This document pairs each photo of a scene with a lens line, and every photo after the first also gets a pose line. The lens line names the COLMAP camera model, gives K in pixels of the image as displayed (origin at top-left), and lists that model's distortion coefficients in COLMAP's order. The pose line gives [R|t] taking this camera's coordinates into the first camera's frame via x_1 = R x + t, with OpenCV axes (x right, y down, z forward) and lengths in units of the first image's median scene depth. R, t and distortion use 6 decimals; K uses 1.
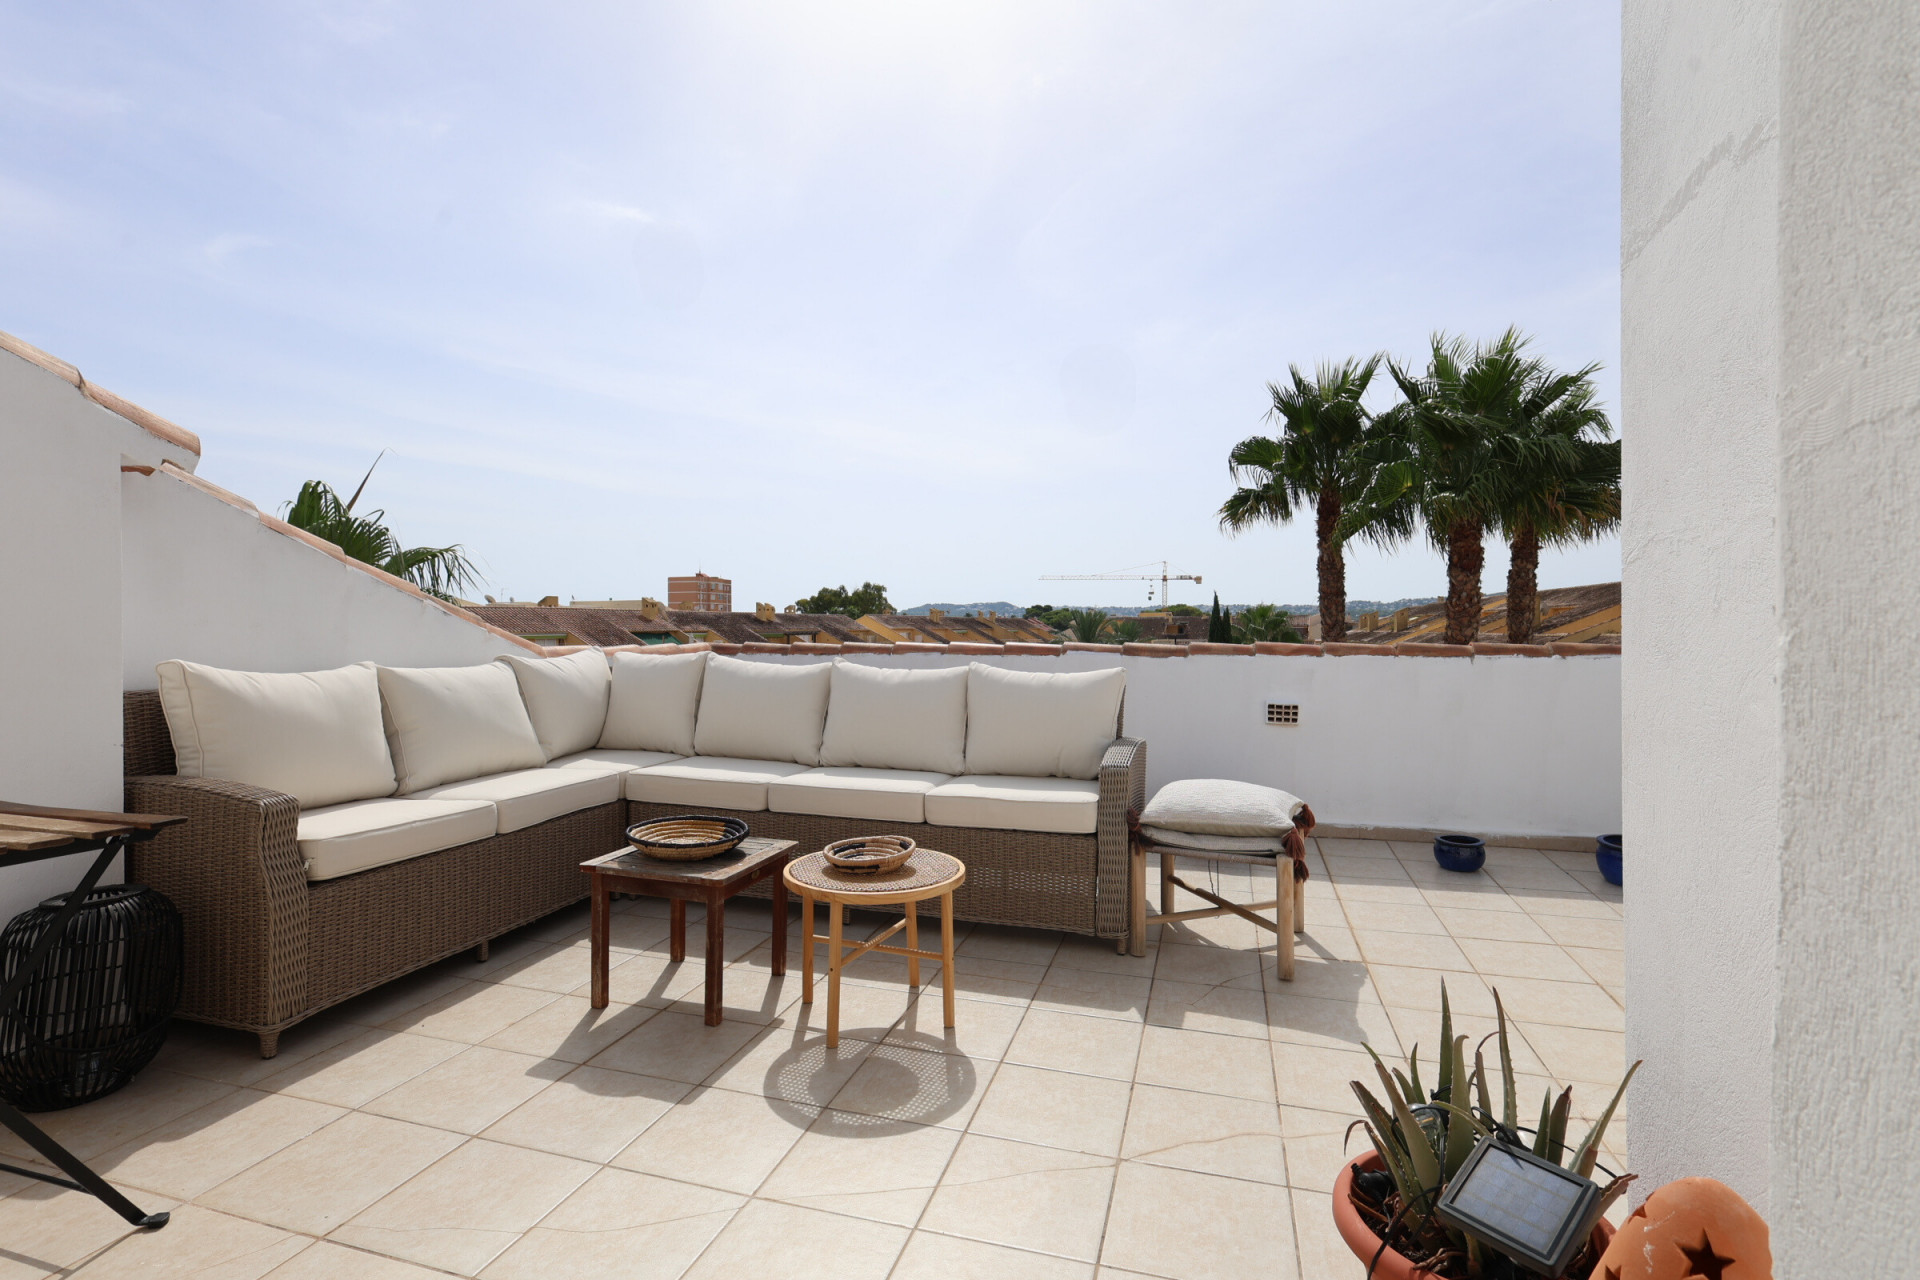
lens RADIAL K [[878.0, 0, 961.5], [0, 878.0, 633.4], [0, 0, 1]] dist [0.007131, -0.002676]
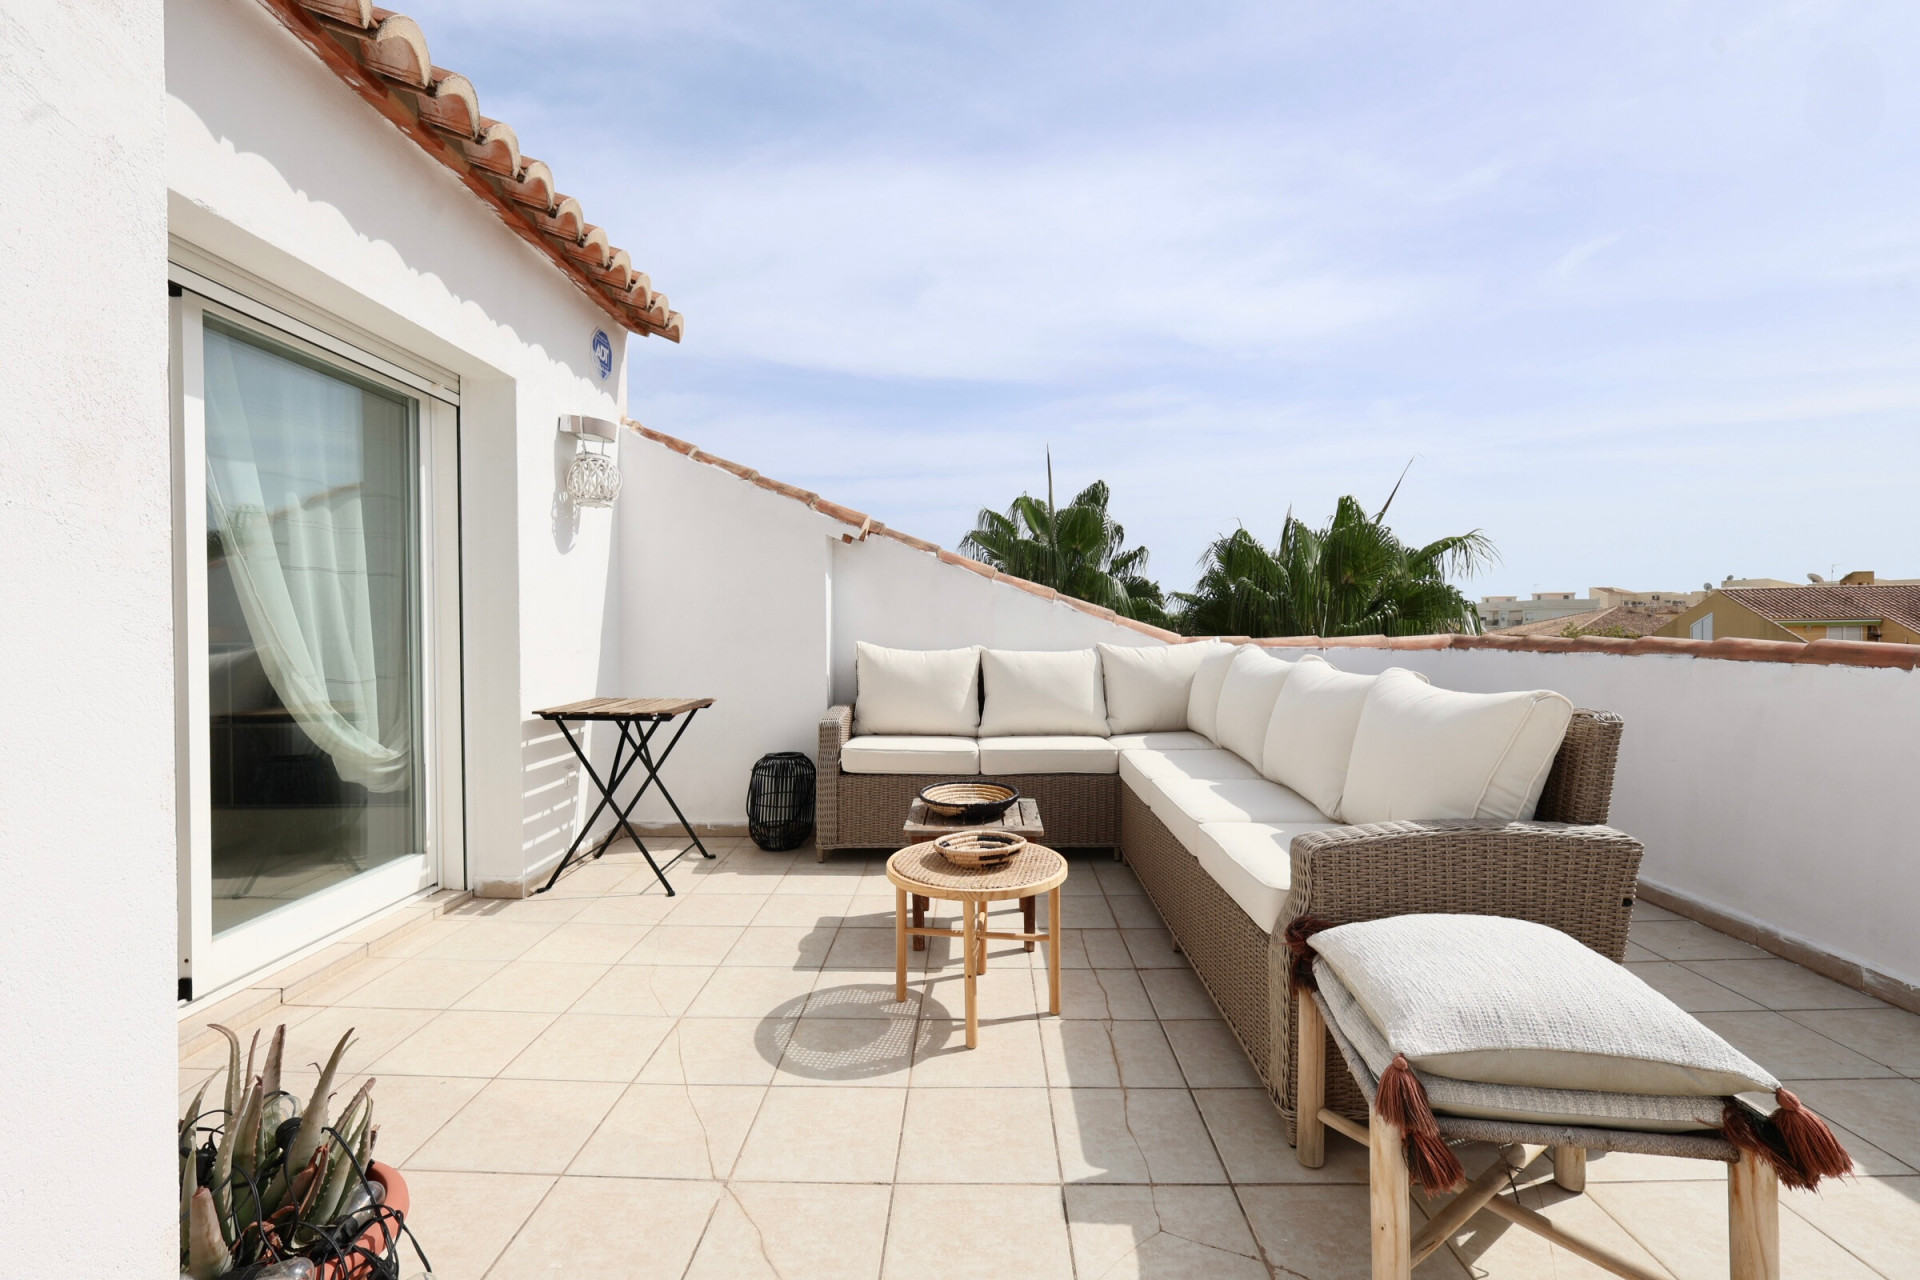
lens RADIAL K [[824.9, 0, 957.0], [0, 824.9, 623.3], [0, 0, 1]] dist [0.002812, -0.000726]
pose [[0.257091, -0.003753, -0.966380, 0.761773], [0.006819, 0.999975, -0.002069, -0.002860], [0.966363, -0.006058, 0.257110, 0.694749]]
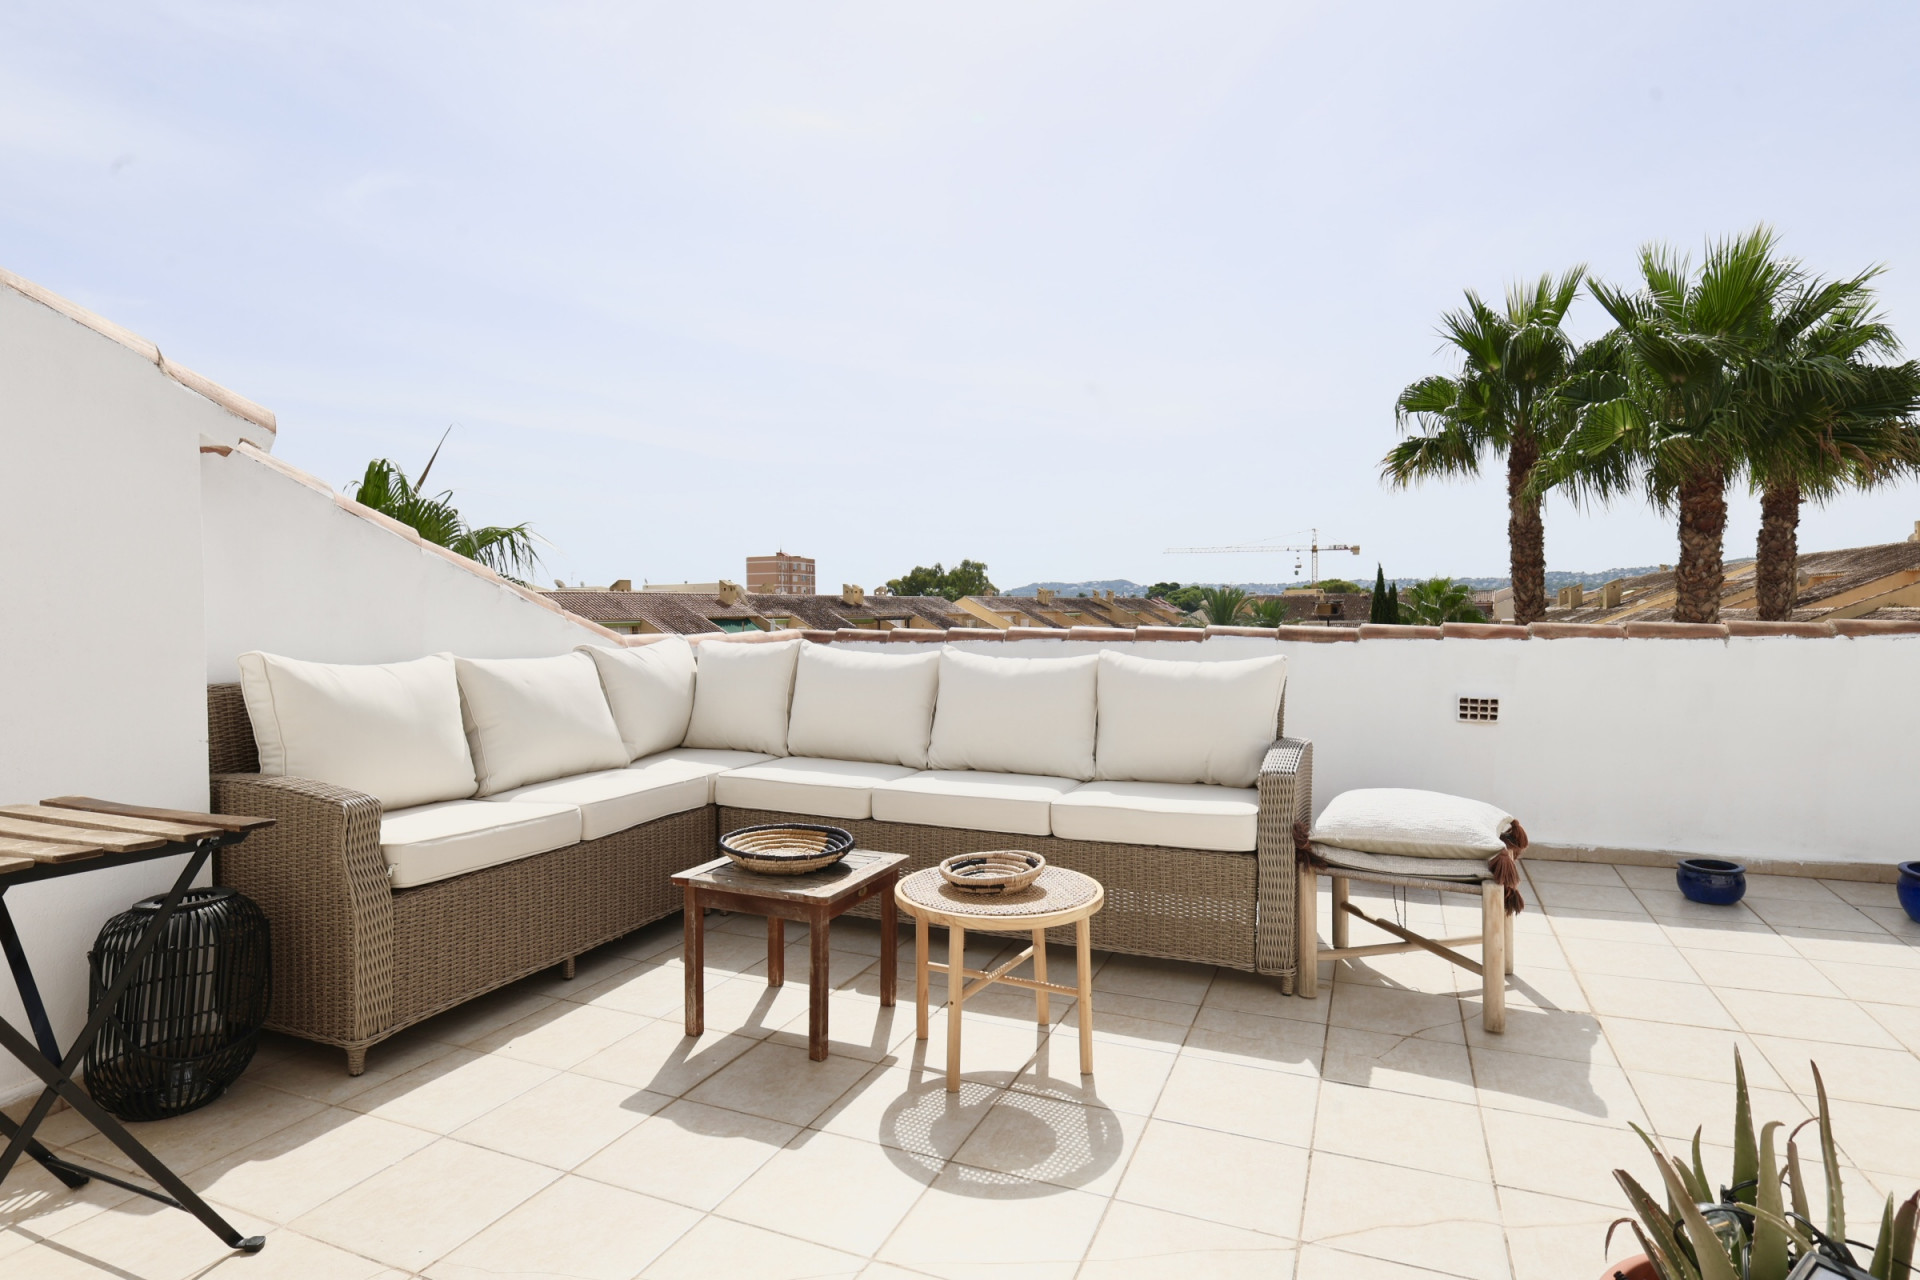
lens RADIAL K [[1002.5, 0, 958.6], [0, 1002.5, 633.5], [0, 0, 1]] dist [0.002244, 0.001402]
pose [[0.993465, -0.008235, -0.113841, -0.021045], [0.010125, 0.999820, 0.016038, 0.000596], [0.113688, -0.017086, 0.993370, 0.017041]]
